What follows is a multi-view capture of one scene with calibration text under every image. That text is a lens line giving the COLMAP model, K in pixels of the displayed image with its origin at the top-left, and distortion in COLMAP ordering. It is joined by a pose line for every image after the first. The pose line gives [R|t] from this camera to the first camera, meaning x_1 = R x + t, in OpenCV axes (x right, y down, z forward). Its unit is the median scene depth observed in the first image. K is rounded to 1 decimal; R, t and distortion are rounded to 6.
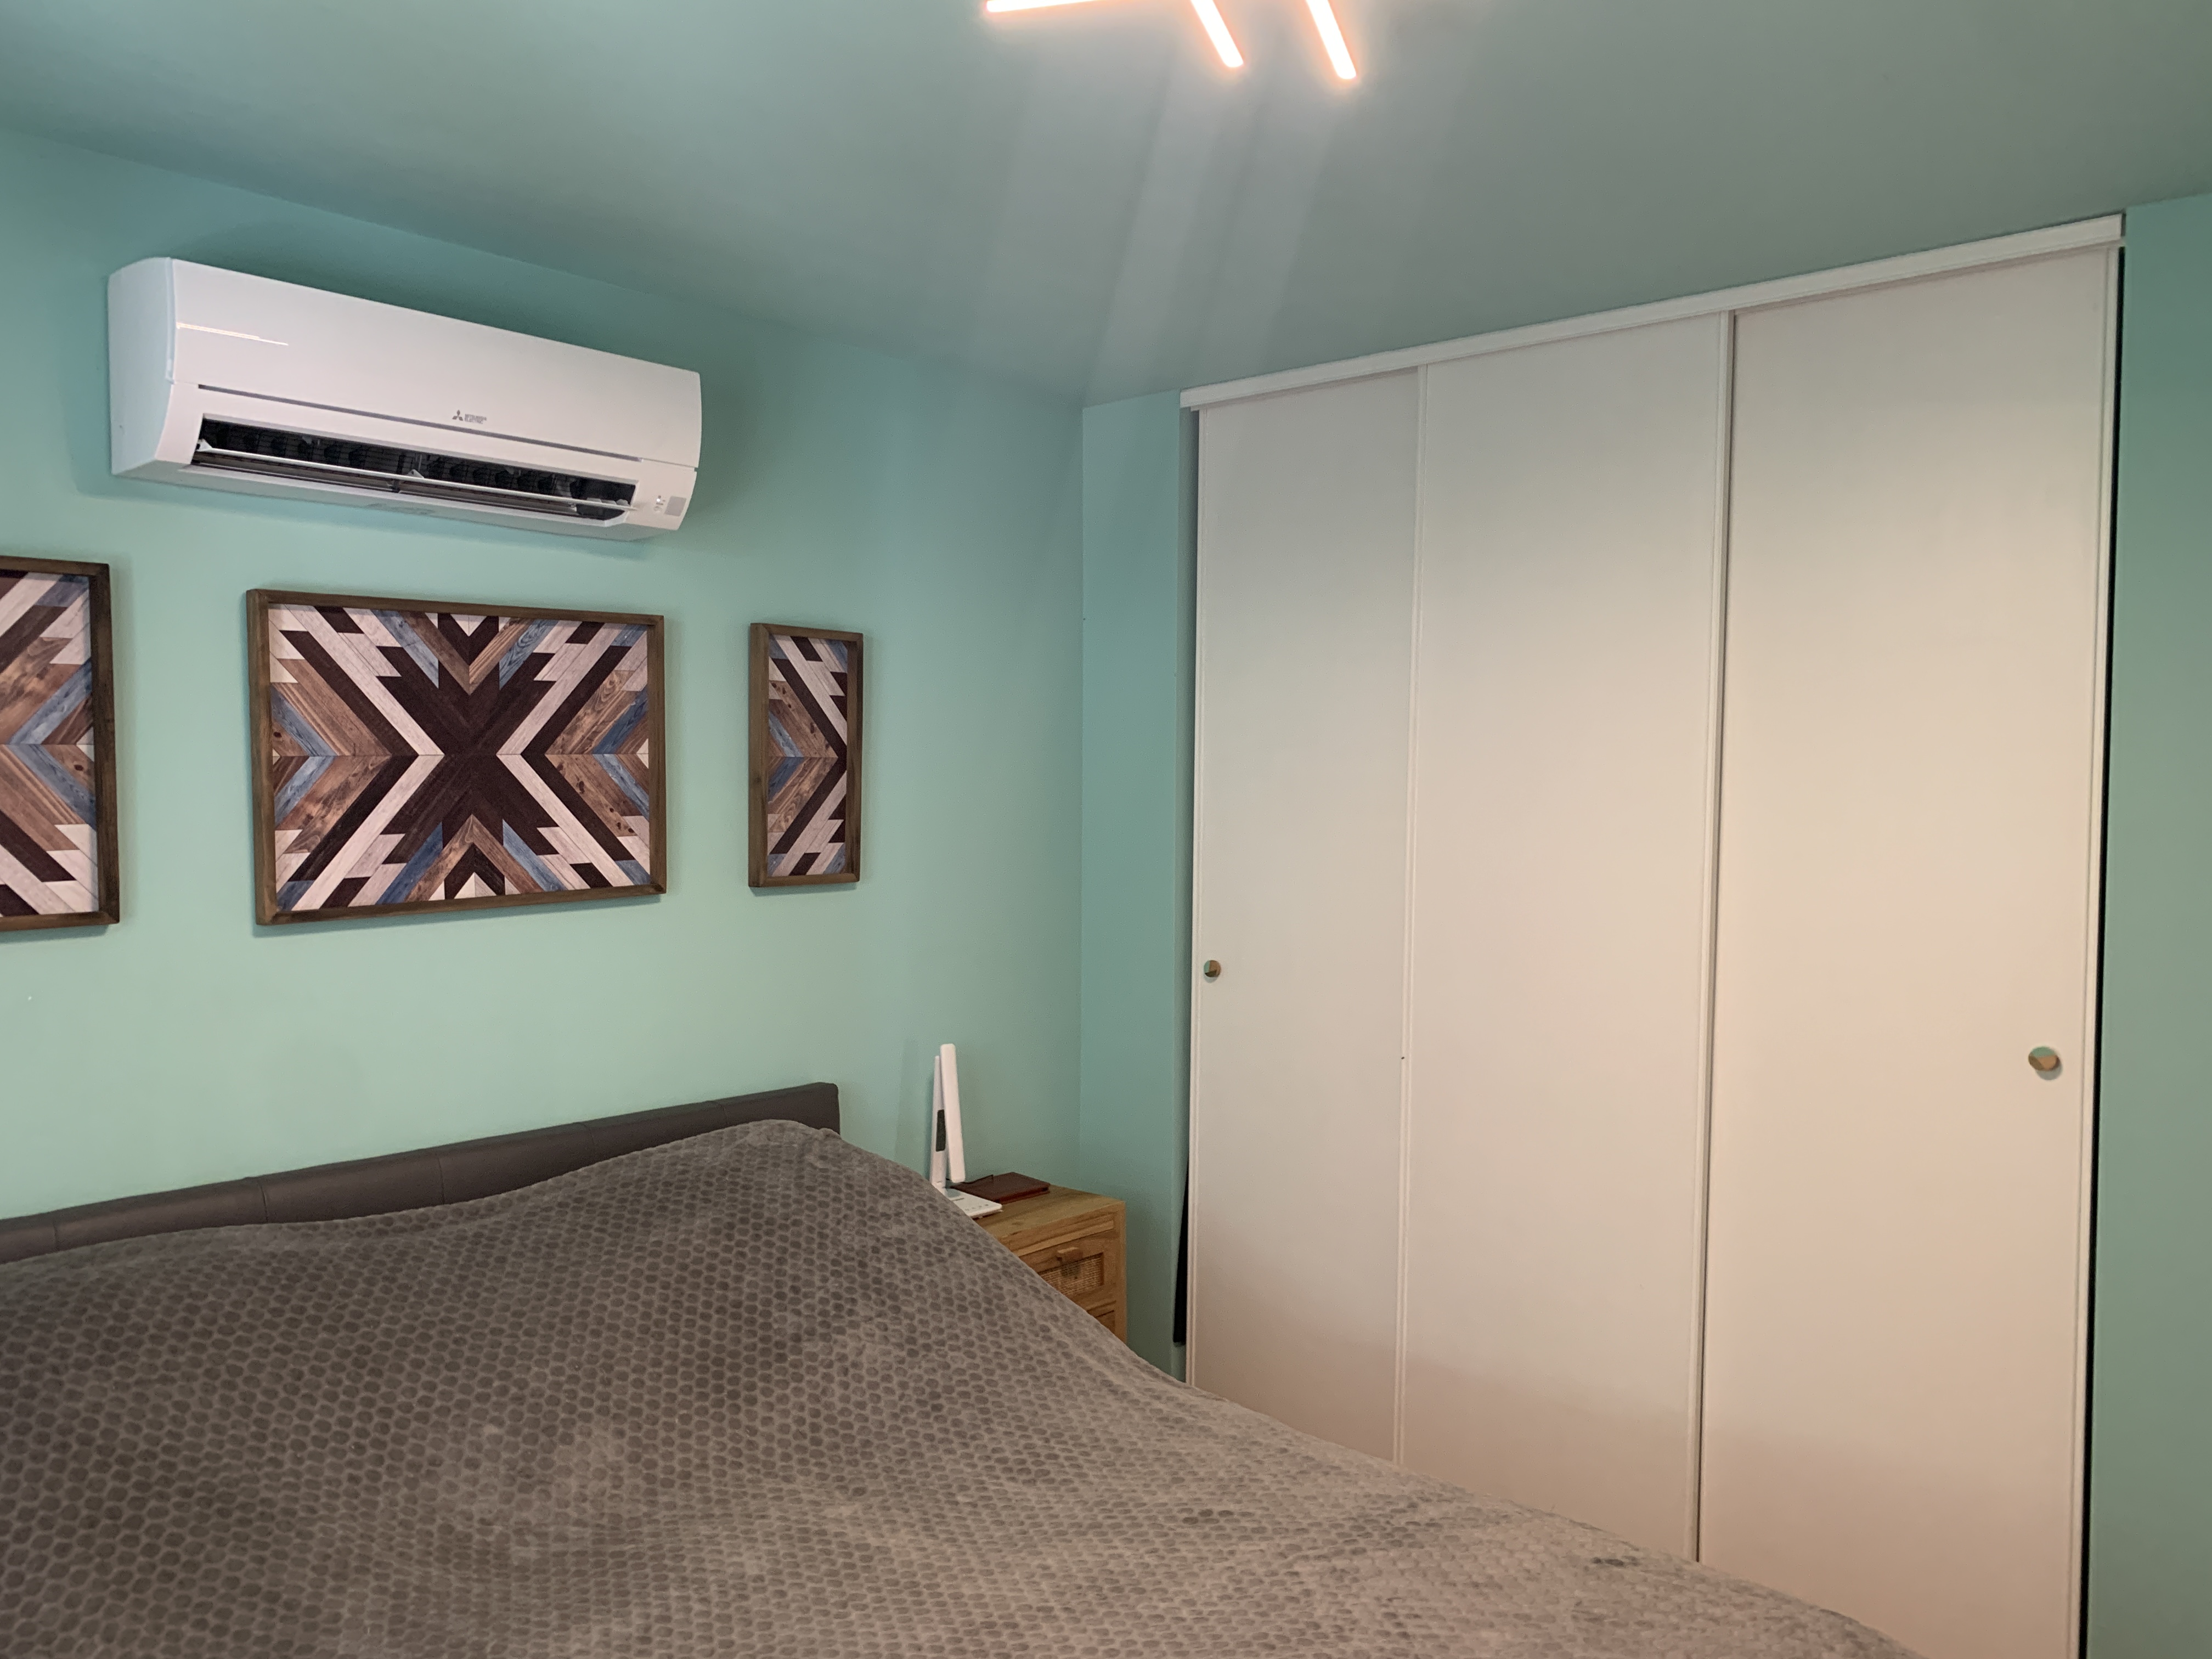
lens RADIAL K [[1710.7, 0, 1108.6], [0, 1710.7, 848.1], [0, 0, 1]] dist [0.060851, -0.046840]
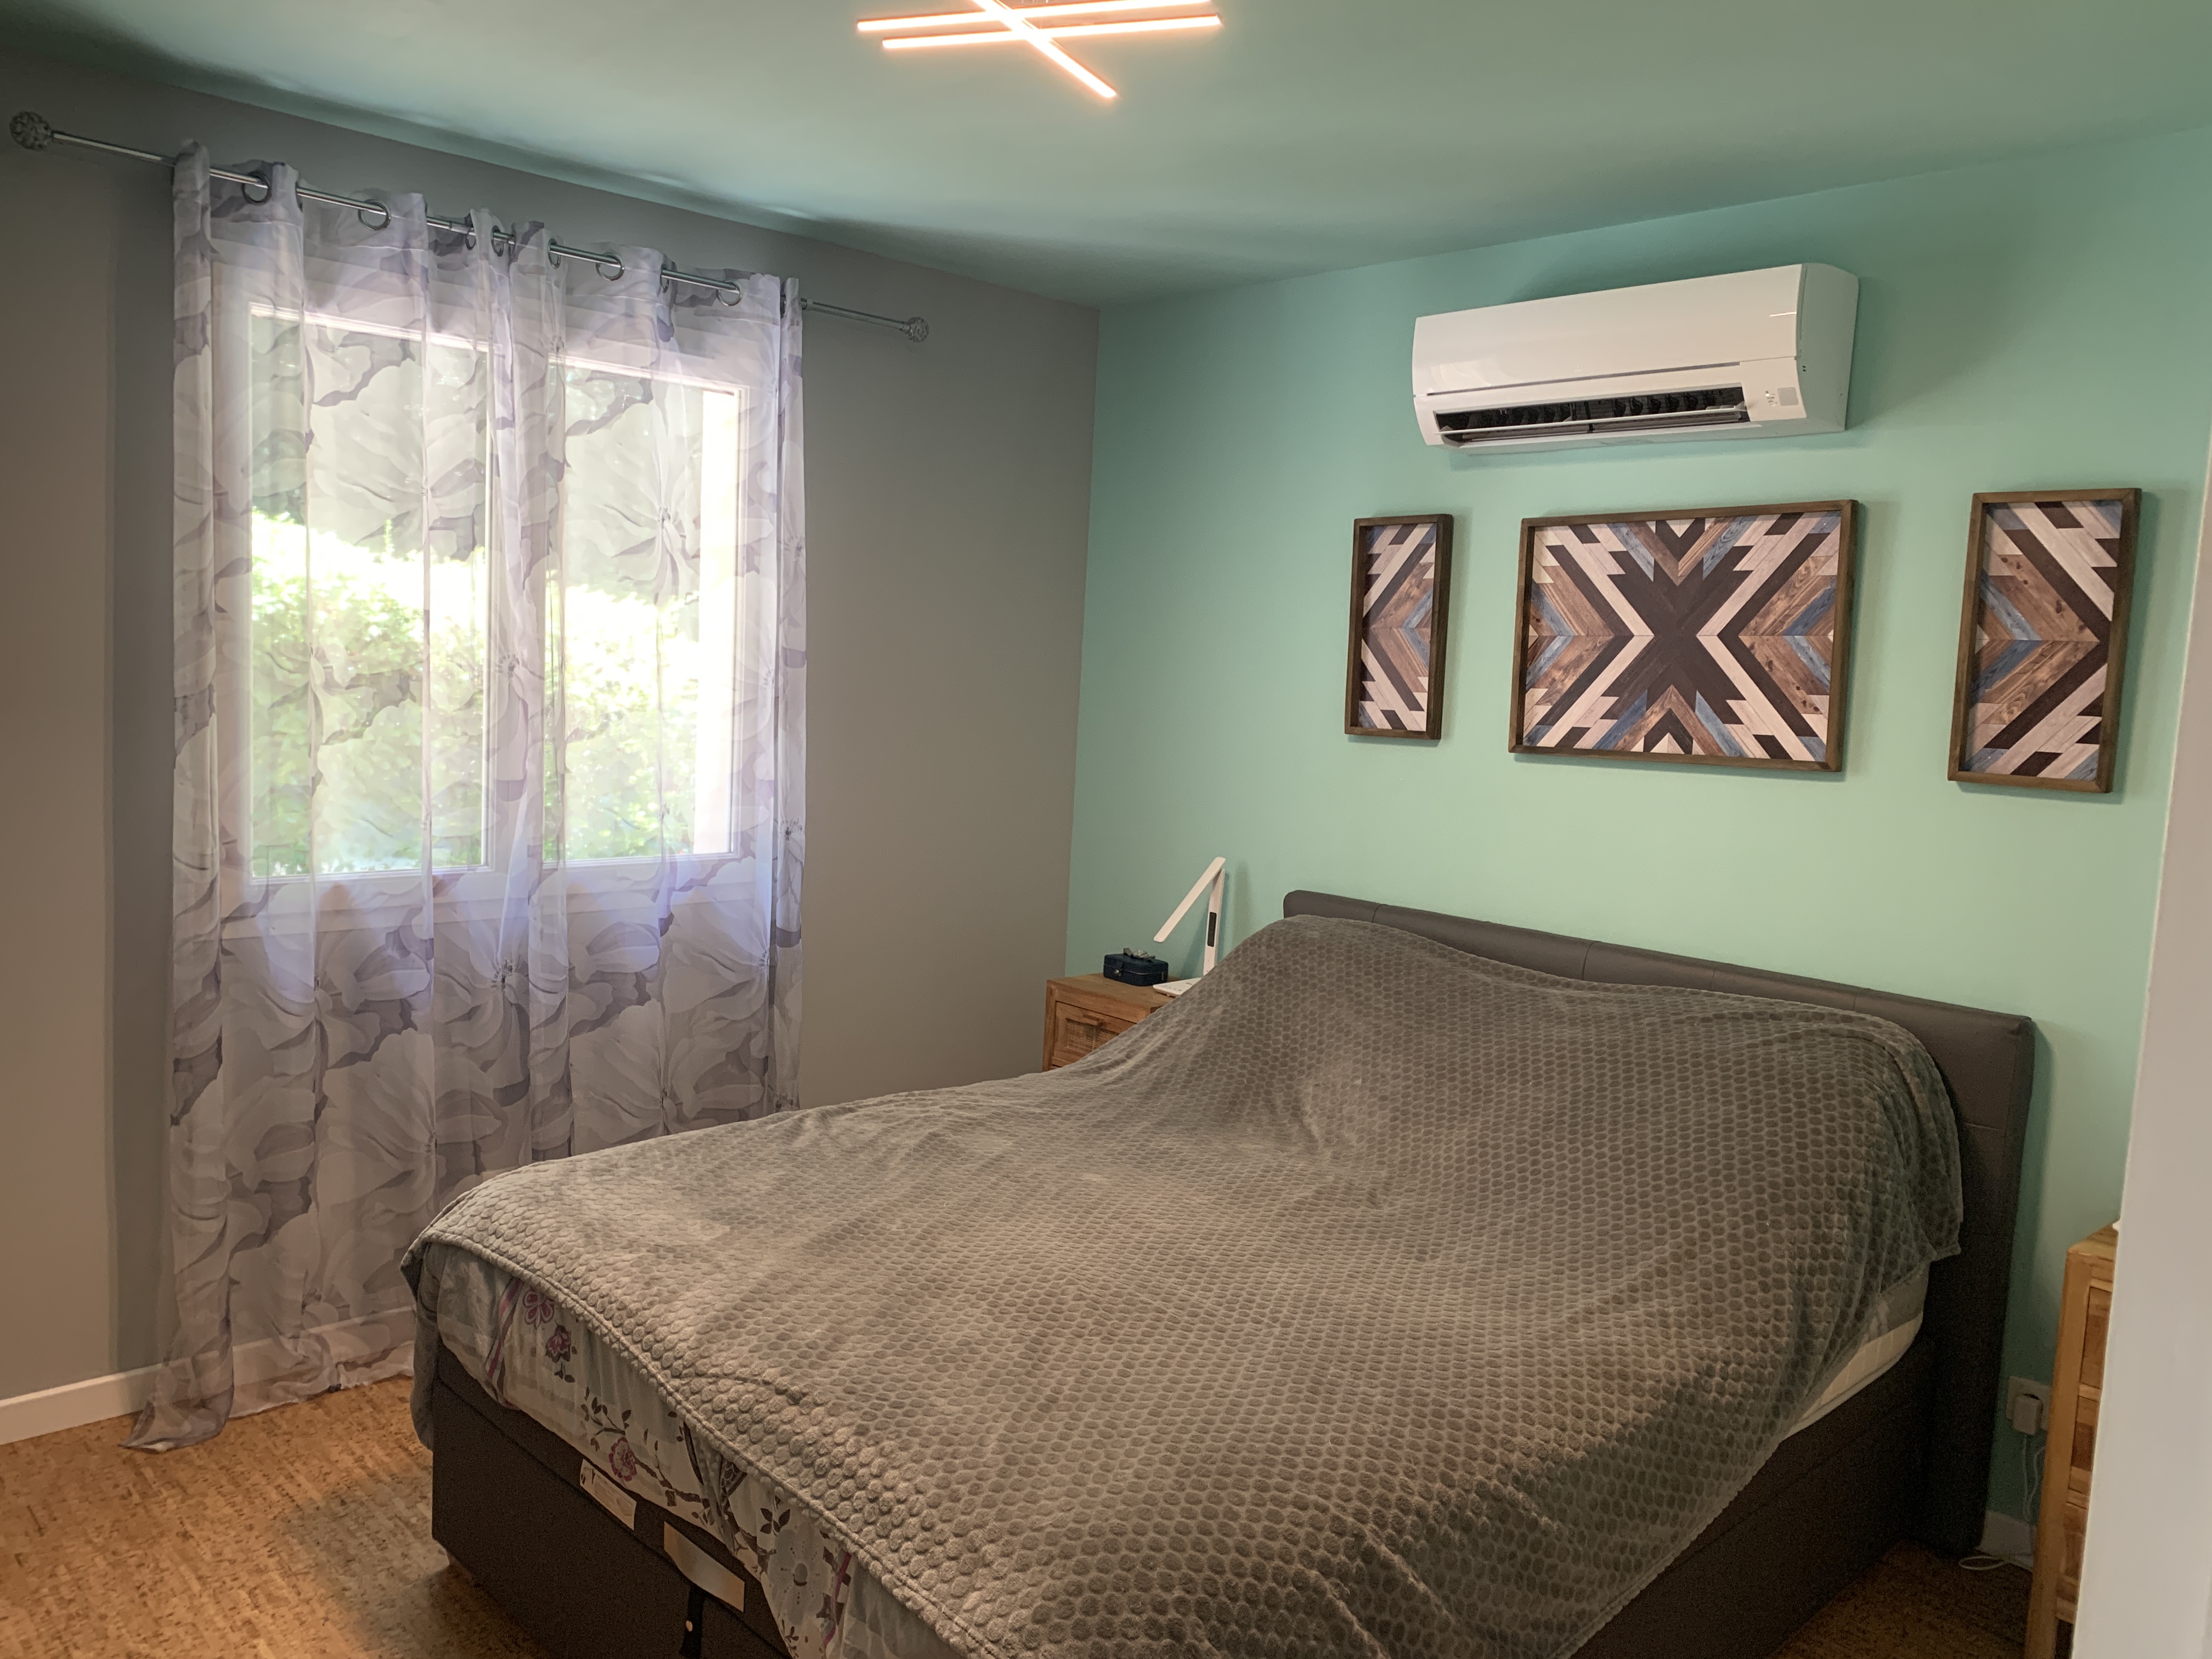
lens RADIAL K [[1710.7, 0, 1106.6], [0, 1710.7, 817.6], [0, 0, 1]] dist [0.060851, -0.046840]
pose [[-0.098825, 0.094180, -0.990638, 0.868987], [-0.078744, 0.991649, 0.102131, -0.019156], [0.991984, 0.088100, -0.090584, 0.713742]]
